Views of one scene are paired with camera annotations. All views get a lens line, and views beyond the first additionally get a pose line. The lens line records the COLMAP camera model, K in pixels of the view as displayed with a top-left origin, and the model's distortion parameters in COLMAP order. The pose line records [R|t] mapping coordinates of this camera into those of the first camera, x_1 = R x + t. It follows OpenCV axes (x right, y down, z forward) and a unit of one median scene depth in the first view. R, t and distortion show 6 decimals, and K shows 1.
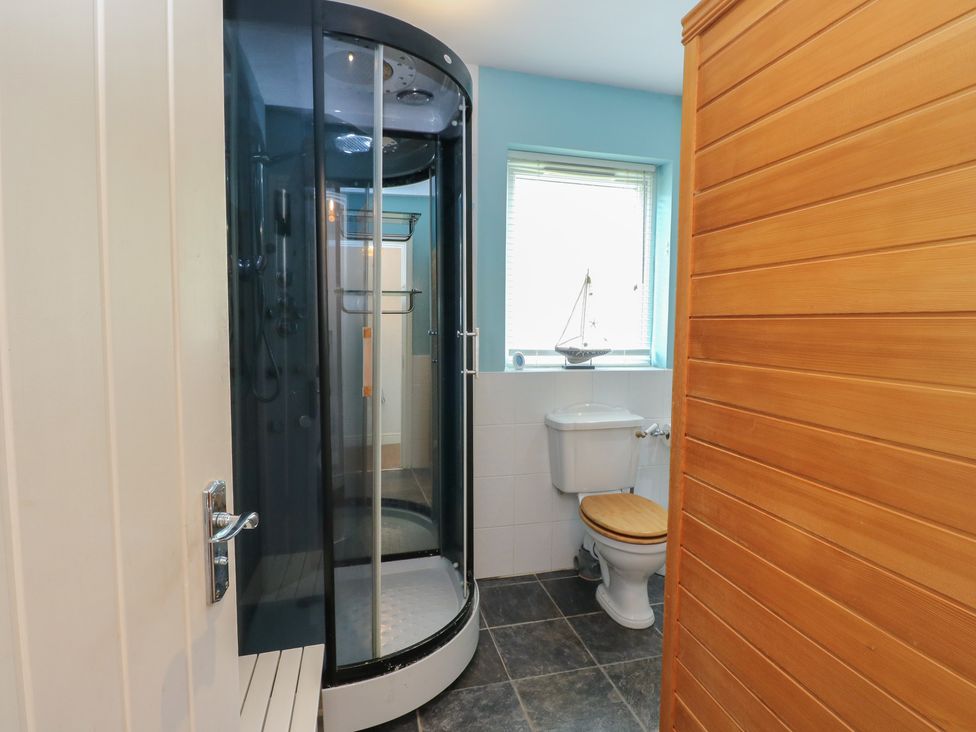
lens RADIAL K [[564.5, 0, 486.8], [0, 564.5, 363.1], [0, 0, 1]] dist [0.008121, -0.002134]
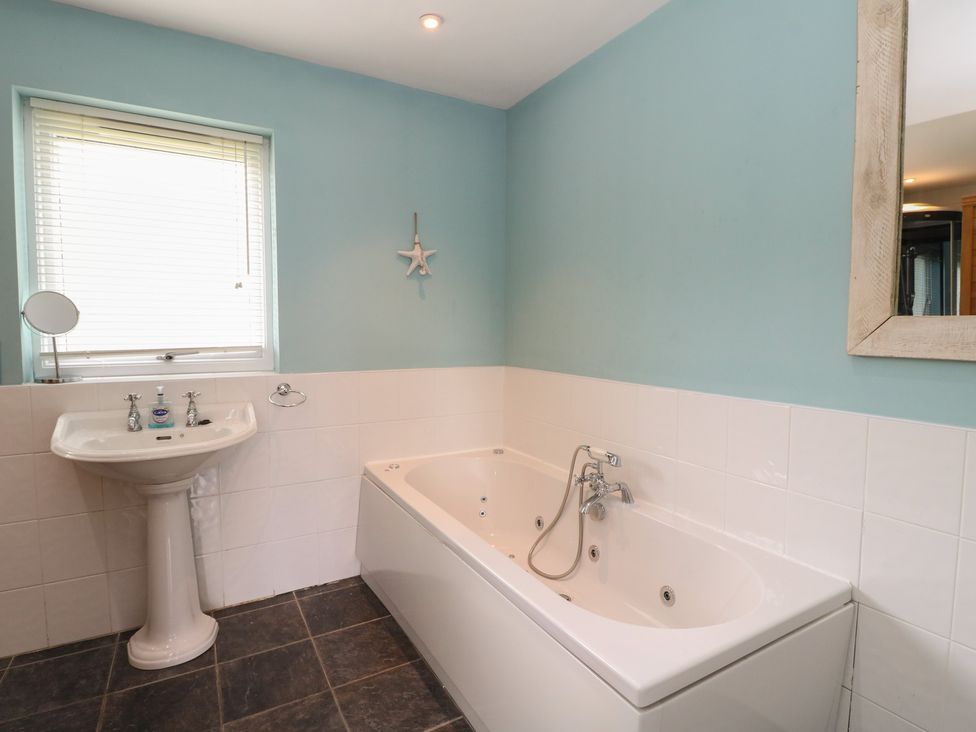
lens RADIAL K [[534.5, 0, 490.6], [0, 534.5, 364.0], [0, 0, 1]] dist [-0.004094, -0.000461]
pose [[0.966822, -0.035711, 0.252942, 0.414553], [0.035298, 0.999358, 0.006170, 0.003434], [-0.253000, 0.002963, 0.967462, 0.129597]]
